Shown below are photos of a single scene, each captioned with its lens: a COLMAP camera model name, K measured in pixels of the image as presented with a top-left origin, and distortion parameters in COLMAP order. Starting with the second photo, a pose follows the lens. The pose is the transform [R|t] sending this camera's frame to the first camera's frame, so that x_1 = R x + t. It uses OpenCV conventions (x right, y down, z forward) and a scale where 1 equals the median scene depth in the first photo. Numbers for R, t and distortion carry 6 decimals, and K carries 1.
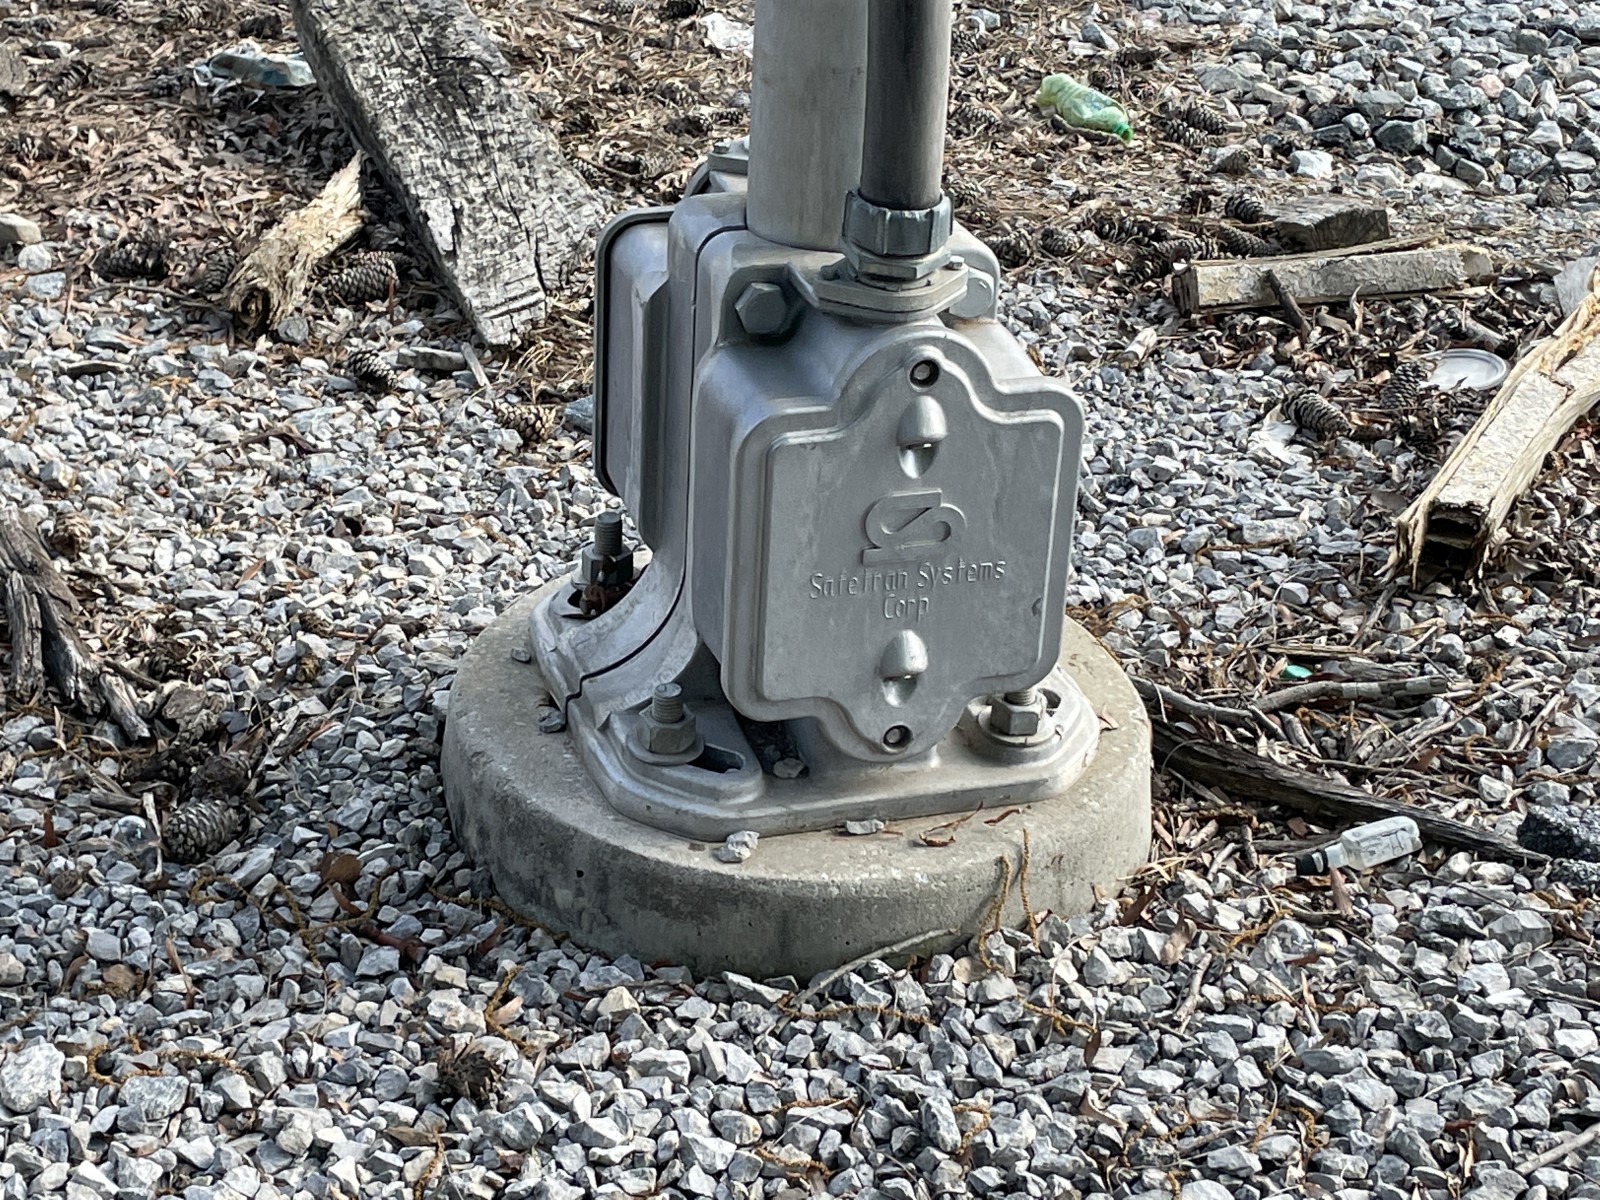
lens RADIAL K [[3006.8, 0, 764.0], [0, 3006.8, 600.1], [0, 0, 1]] dist [0.074876, 0.115669]
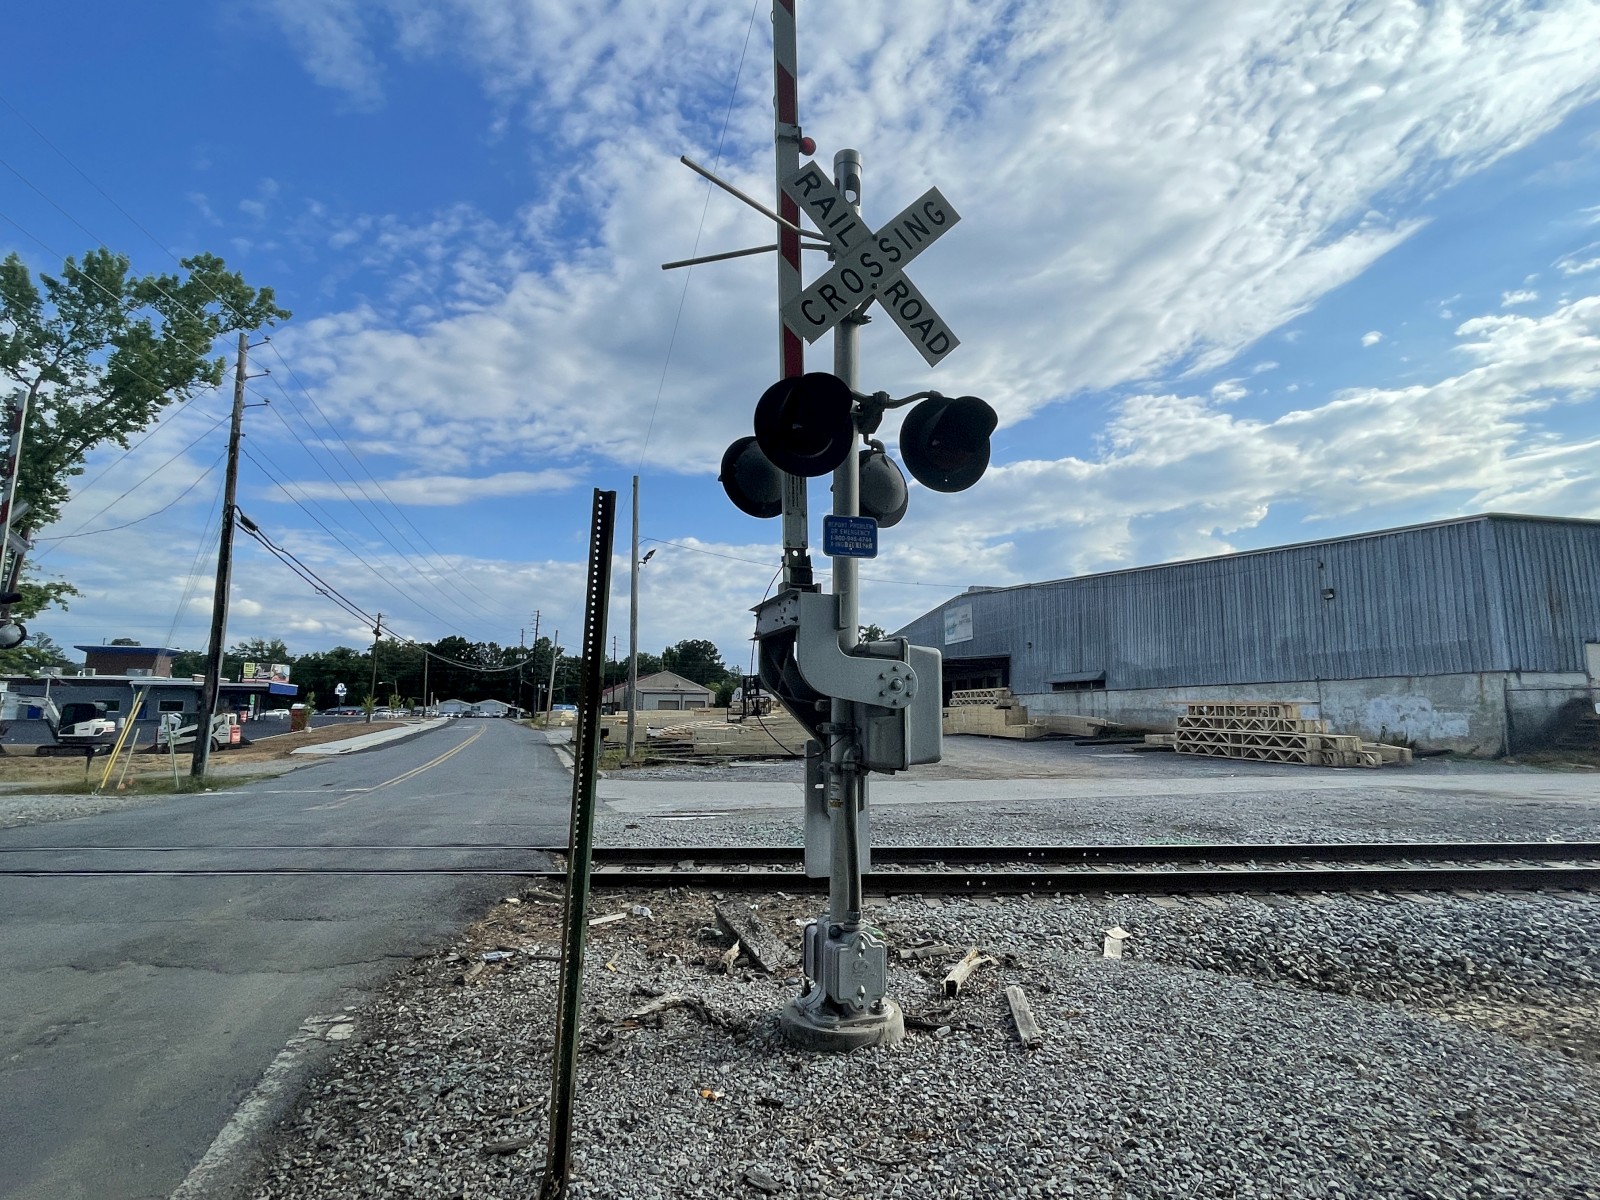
lens RADIAL K [[803.6, 0, 800.0], [0, 803.6, 600.0], [0, 0, 1]] dist [0.003900, -0.001551]
pose [[0.998317, -0.024567, 0.052534, -0.127027], [0.050705, 0.809422, -0.585035, 0.286748], [-0.028150, 0.586714, 0.809305, -0.699686]]
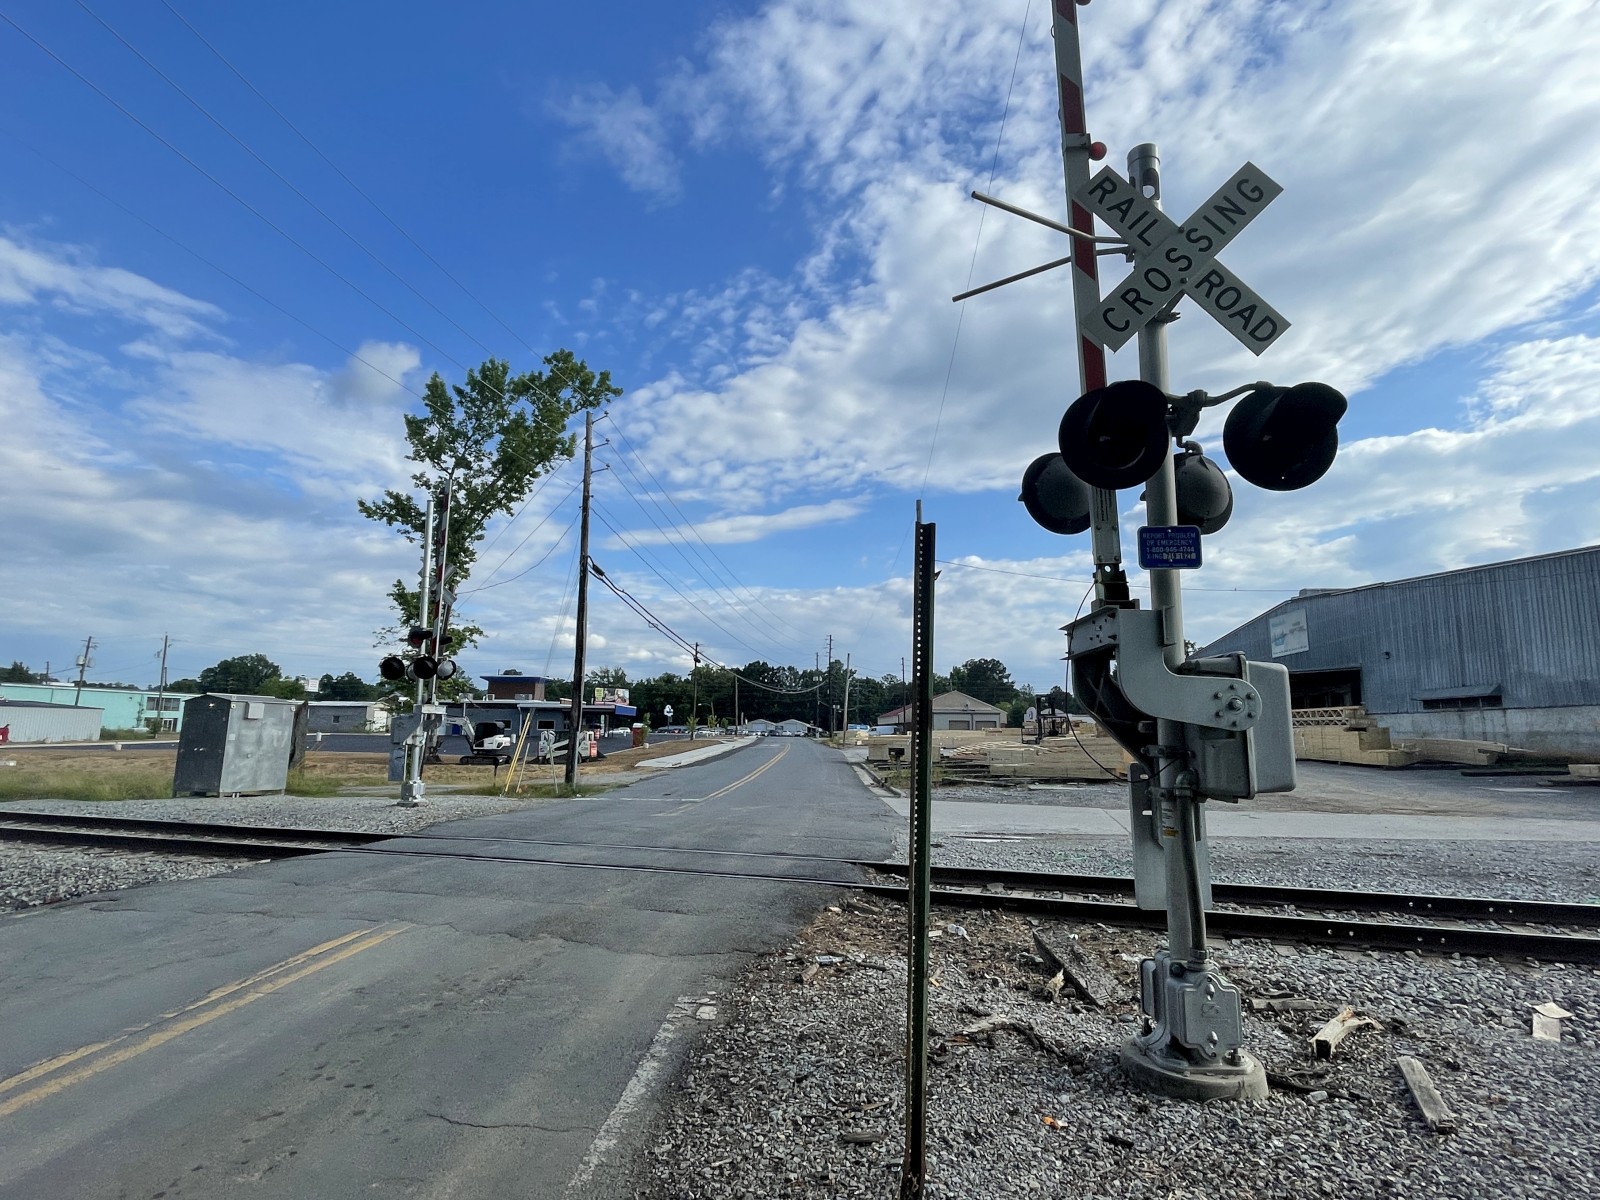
lens RADIAL K [[801.2, 0, 804.5], [0, 801.2, 600.6], [0, 0, 1]] dist [0.002137, -0.000070]
pose [[0.955101, -0.073540, -0.287007, -0.170357], [-0.116801, 0.796796, -0.592852, 0.305937], [0.272284, 0.599756, 0.752432, -0.740978]]
